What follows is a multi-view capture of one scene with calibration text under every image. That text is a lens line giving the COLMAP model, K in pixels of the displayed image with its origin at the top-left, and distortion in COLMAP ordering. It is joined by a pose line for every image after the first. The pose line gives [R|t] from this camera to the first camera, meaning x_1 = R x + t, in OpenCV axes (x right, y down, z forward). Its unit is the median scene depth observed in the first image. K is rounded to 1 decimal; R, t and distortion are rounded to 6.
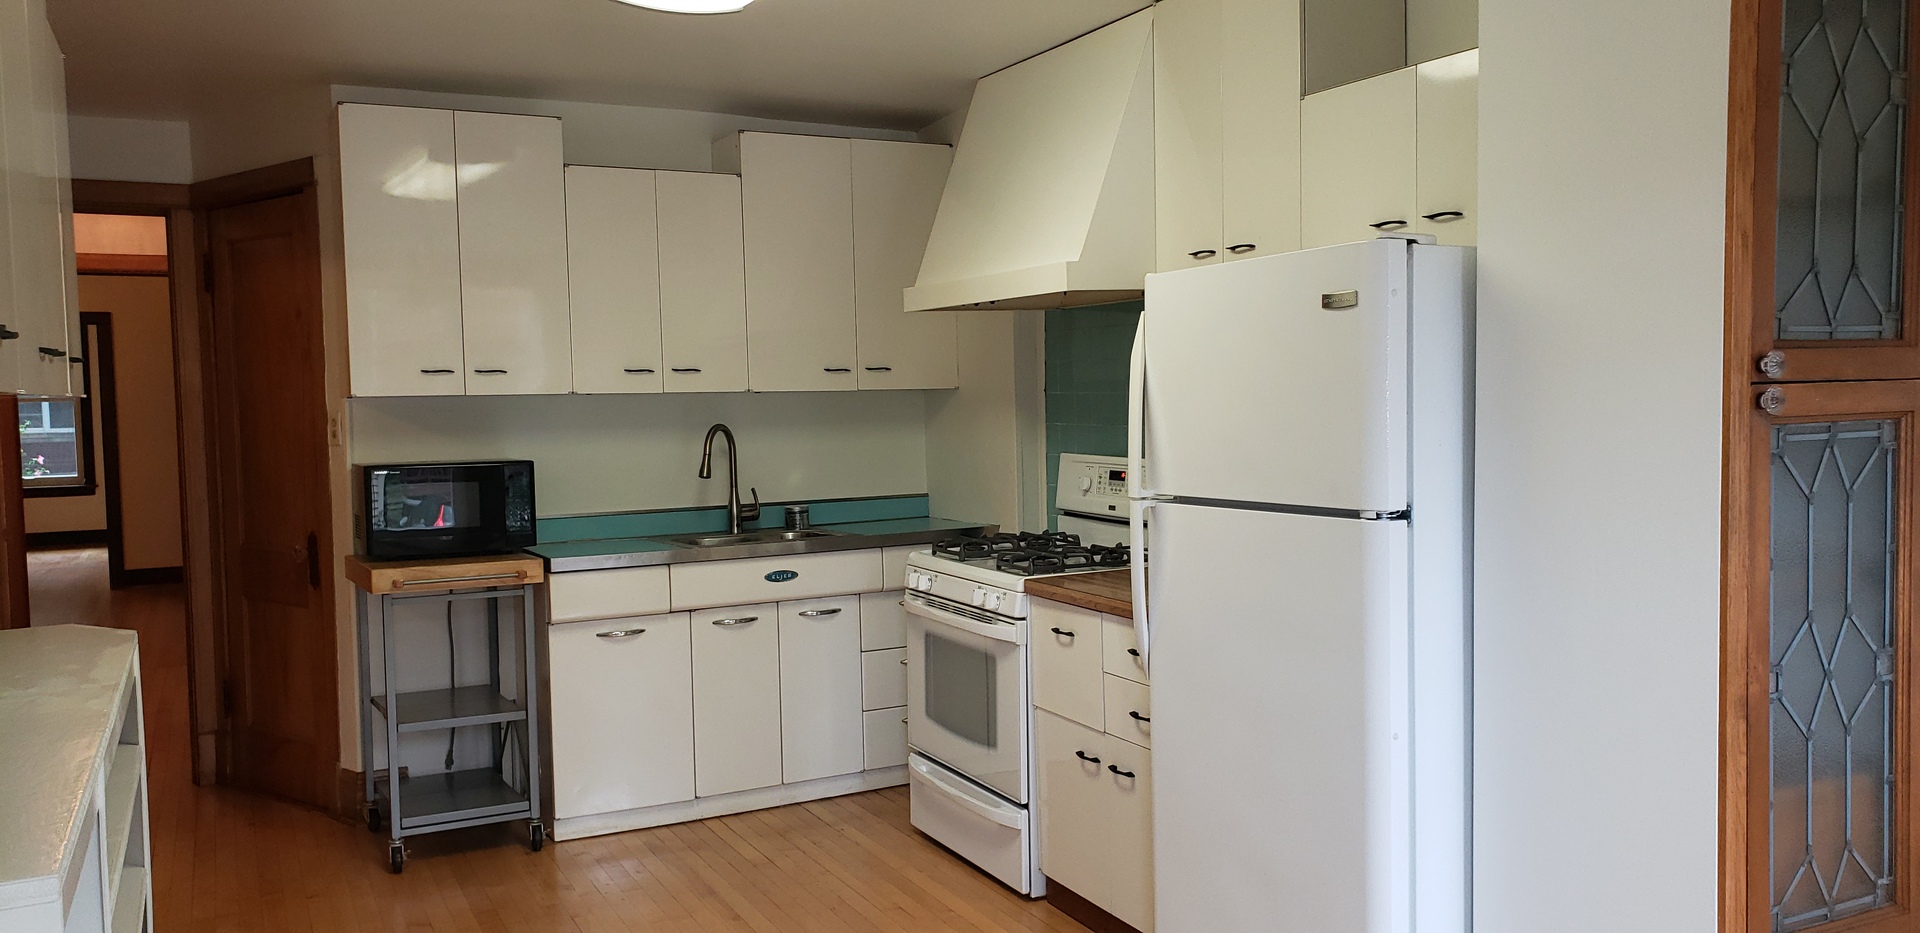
lens RADIAL K [[1465.4, 0, 960.0], [0, 1465.4, 466.5], [0, 0, 1]] dist [0.008732, 0.006643]
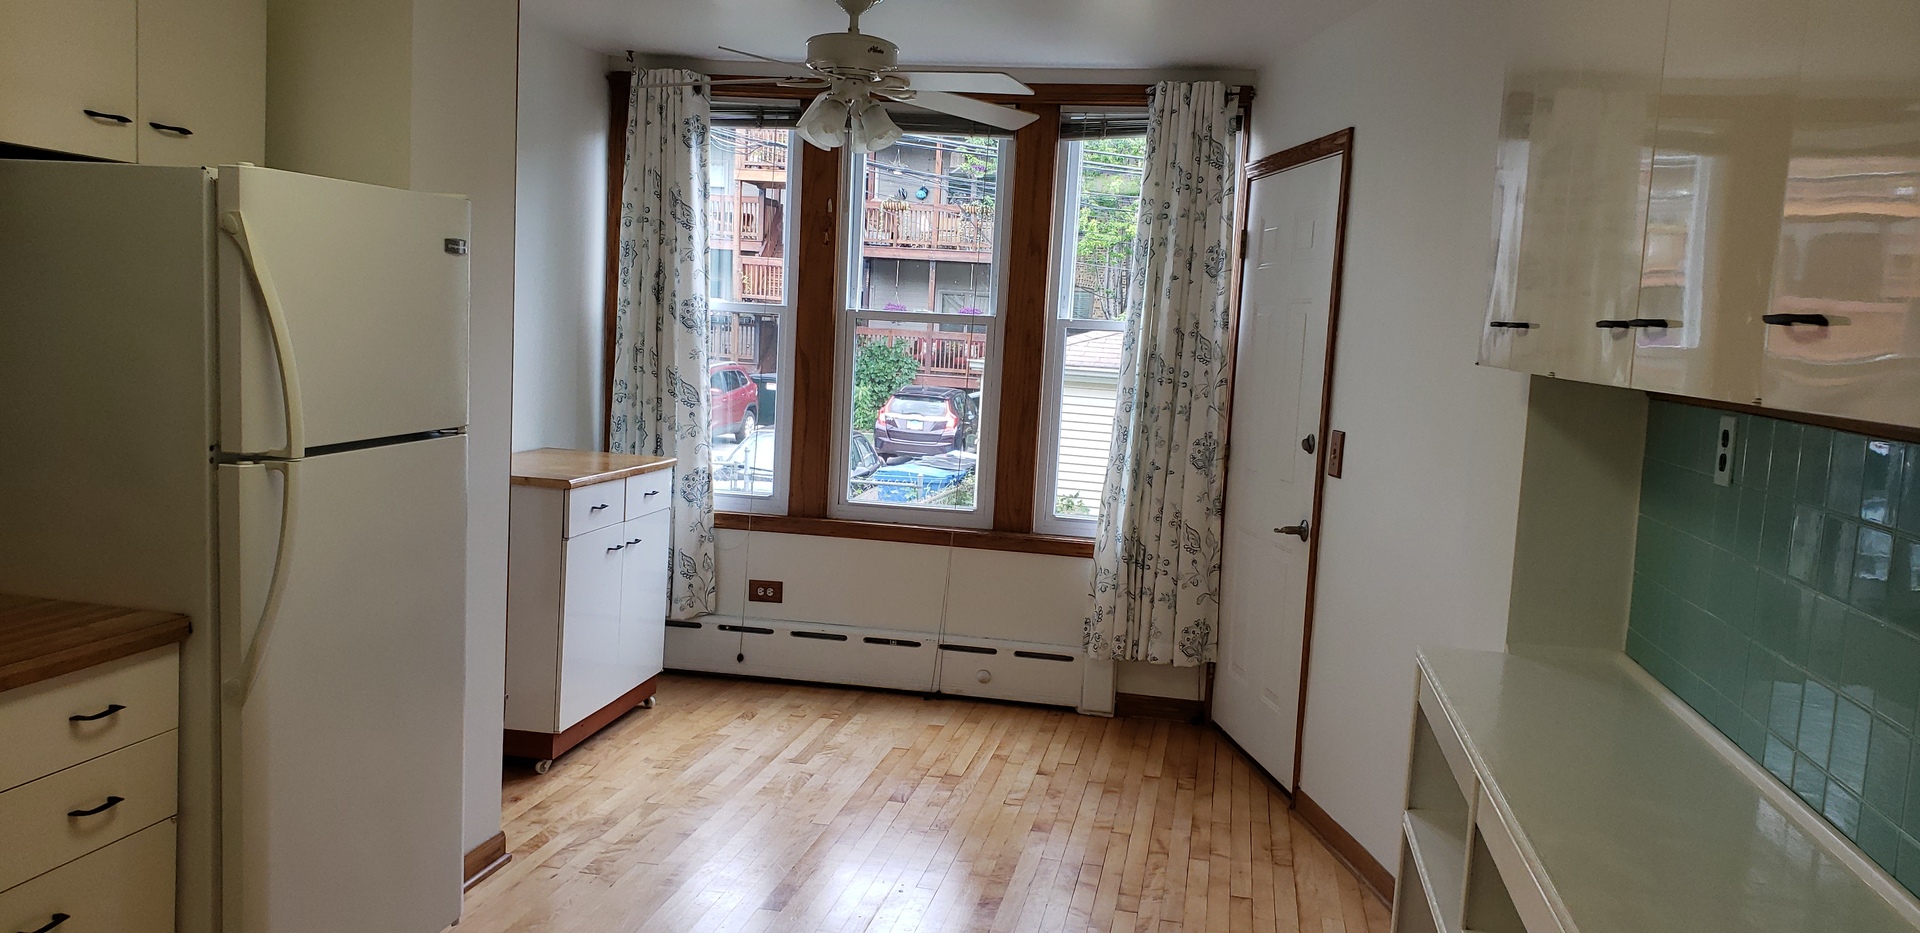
lens RADIAL K [[1465.4, 0, 960.0], [0, 1465.4, 466.5], [0, 0, 1]] dist [0.008732, 0.006643]
pose [[-0.787487, -0.074622, 0.611797, -0.493239], [0.003338, 0.992112, 0.125307, -0.054111], [-0.616322, 0.100720, -0.781027, 1.067906]]
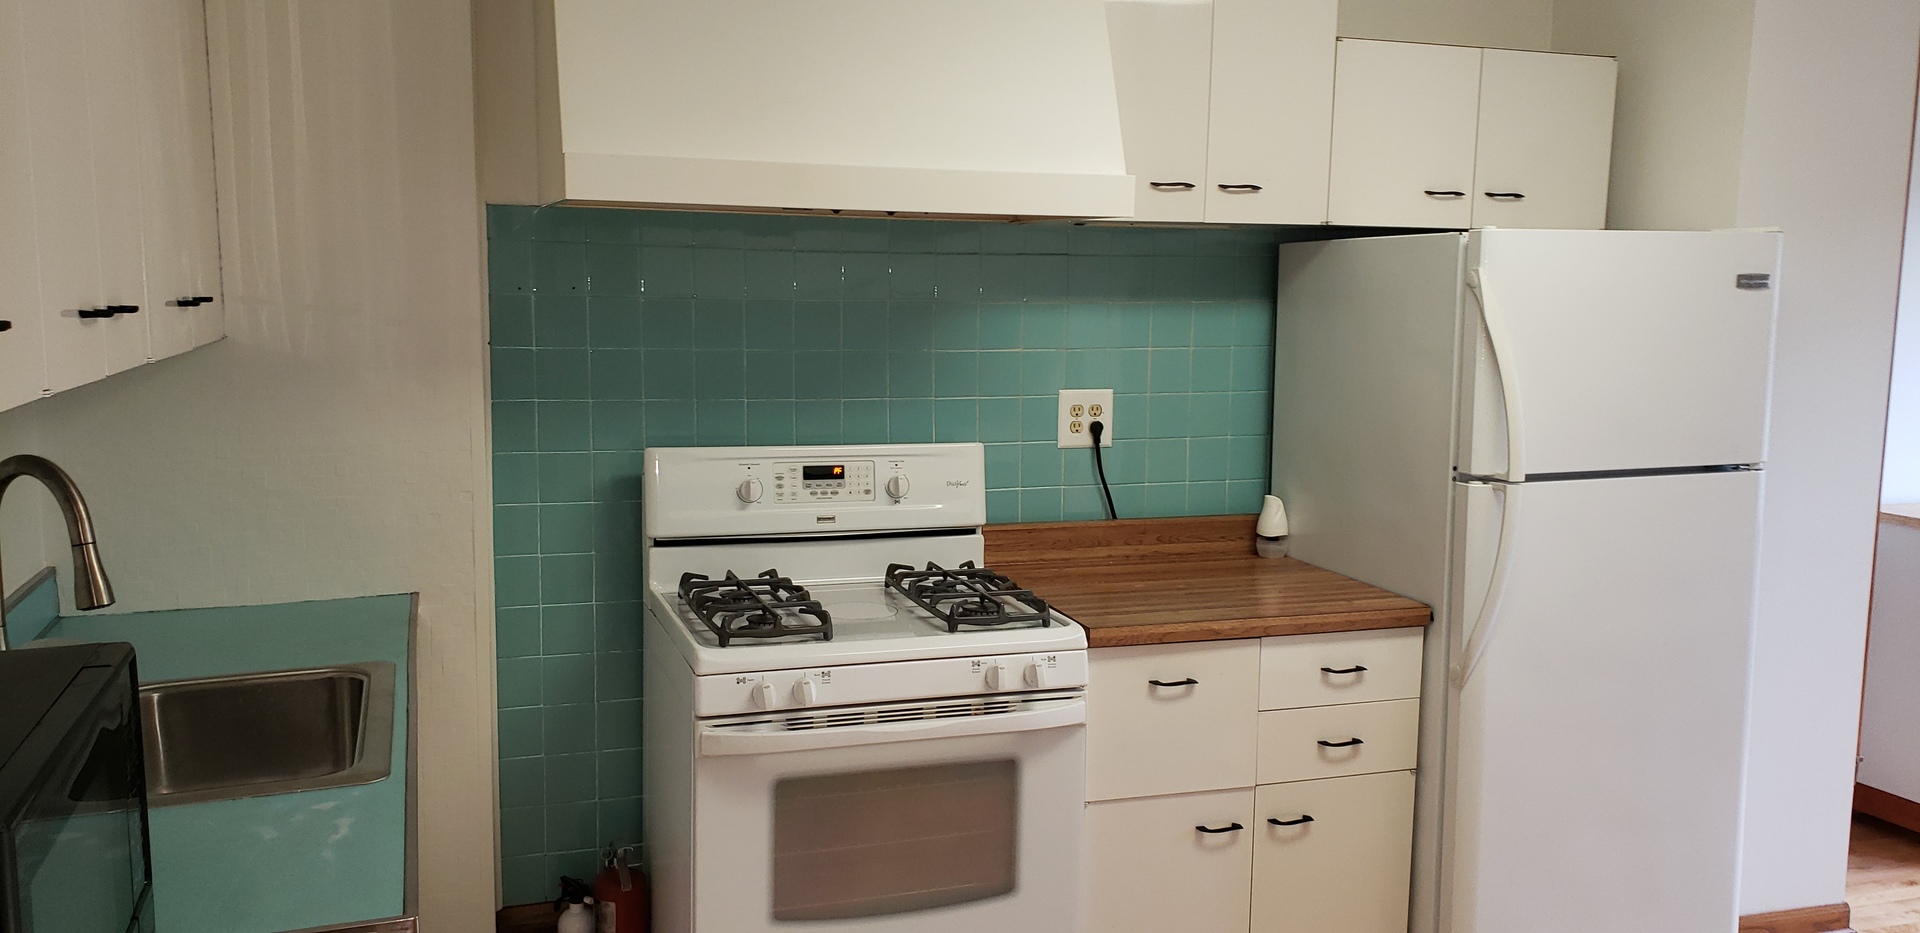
lens RADIAL K [[1465.4, 0, 960.0], [0, 1465.4, 466.5], [0, 0, 1]] dist [0.008732, 0.006643]
pose [[0.140535, -0.092108, 0.985782, -0.616488], [0.038180, 0.995427, 0.087566, -0.059646], [-0.989339, 0.025331, 0.143409, 0.926189]]
